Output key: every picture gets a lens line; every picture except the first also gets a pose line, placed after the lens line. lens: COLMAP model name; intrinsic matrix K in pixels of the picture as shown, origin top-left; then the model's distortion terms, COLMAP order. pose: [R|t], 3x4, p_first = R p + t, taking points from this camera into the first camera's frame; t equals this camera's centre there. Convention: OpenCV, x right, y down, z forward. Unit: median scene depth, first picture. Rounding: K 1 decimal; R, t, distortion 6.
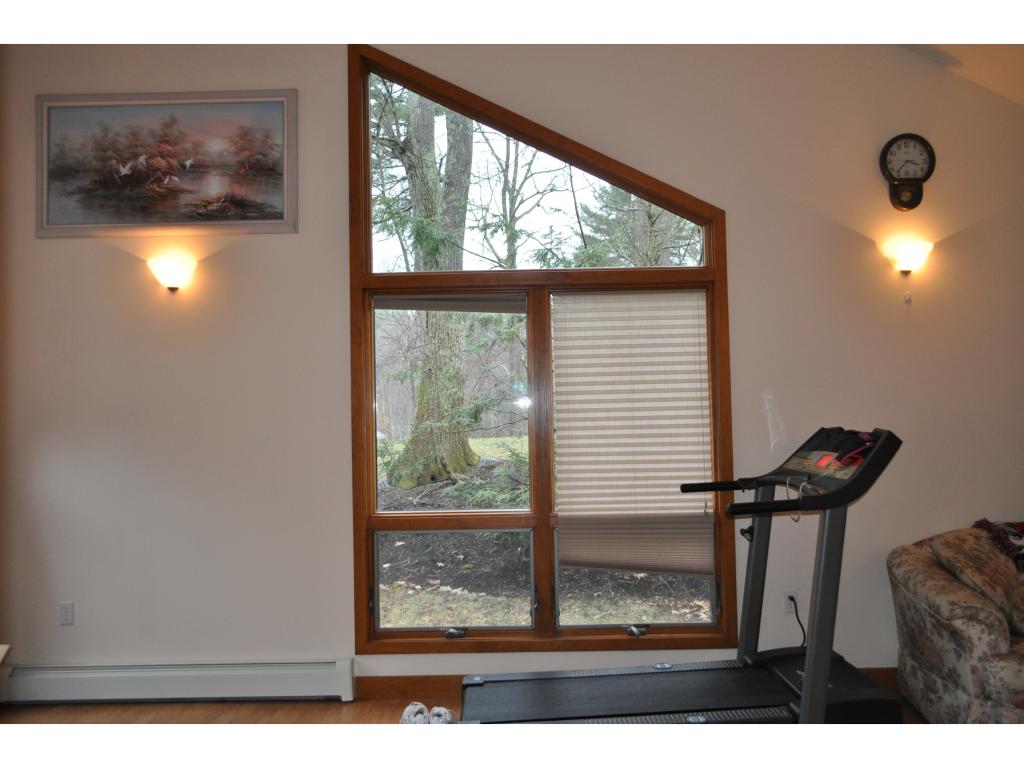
lens RADIAL K [[808.1, 0, 512.9], [0, 808.1, 384.6], [0, 0, 1]] dist [-0.001745, -0.000319]
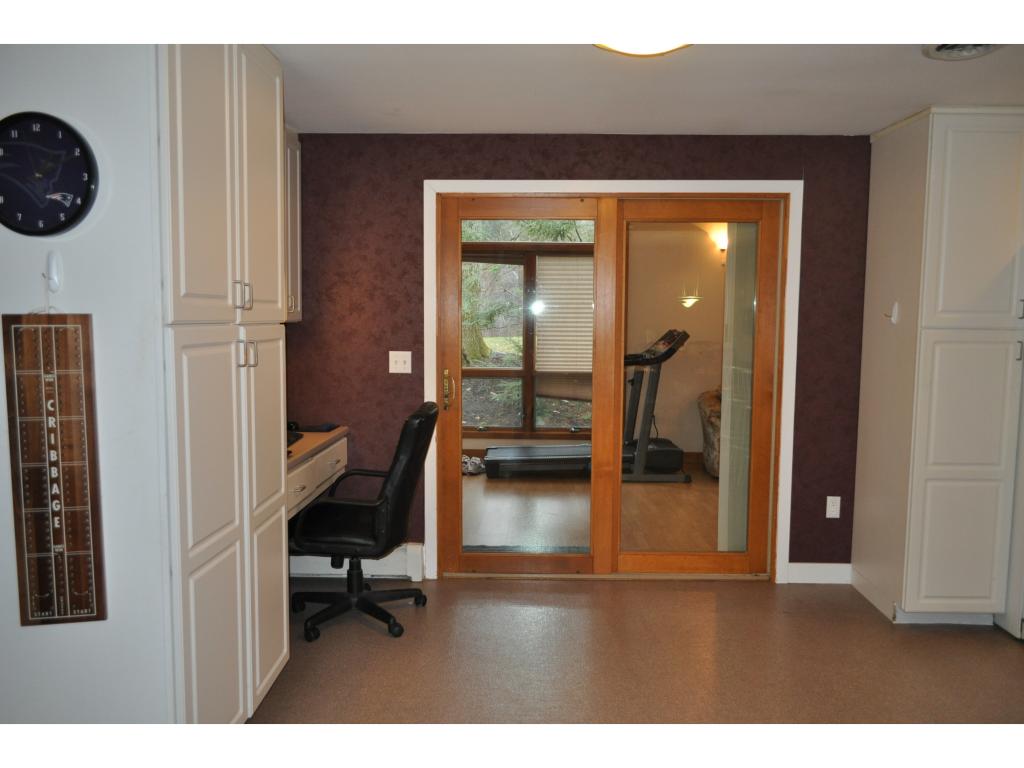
lens RADIAL K [[808.1, 0, 513.3], [0, 808.1, 385.3], [0, 0, 1]] dist [-0.001745, -0.000319]
pose [[0.999490, 0.031081, -0.007364, 0.015106], [-0.029976, 0.992339, 0.119857, -0.035148], [0.011033, -0.119575, 0.992764, -0.935822]]
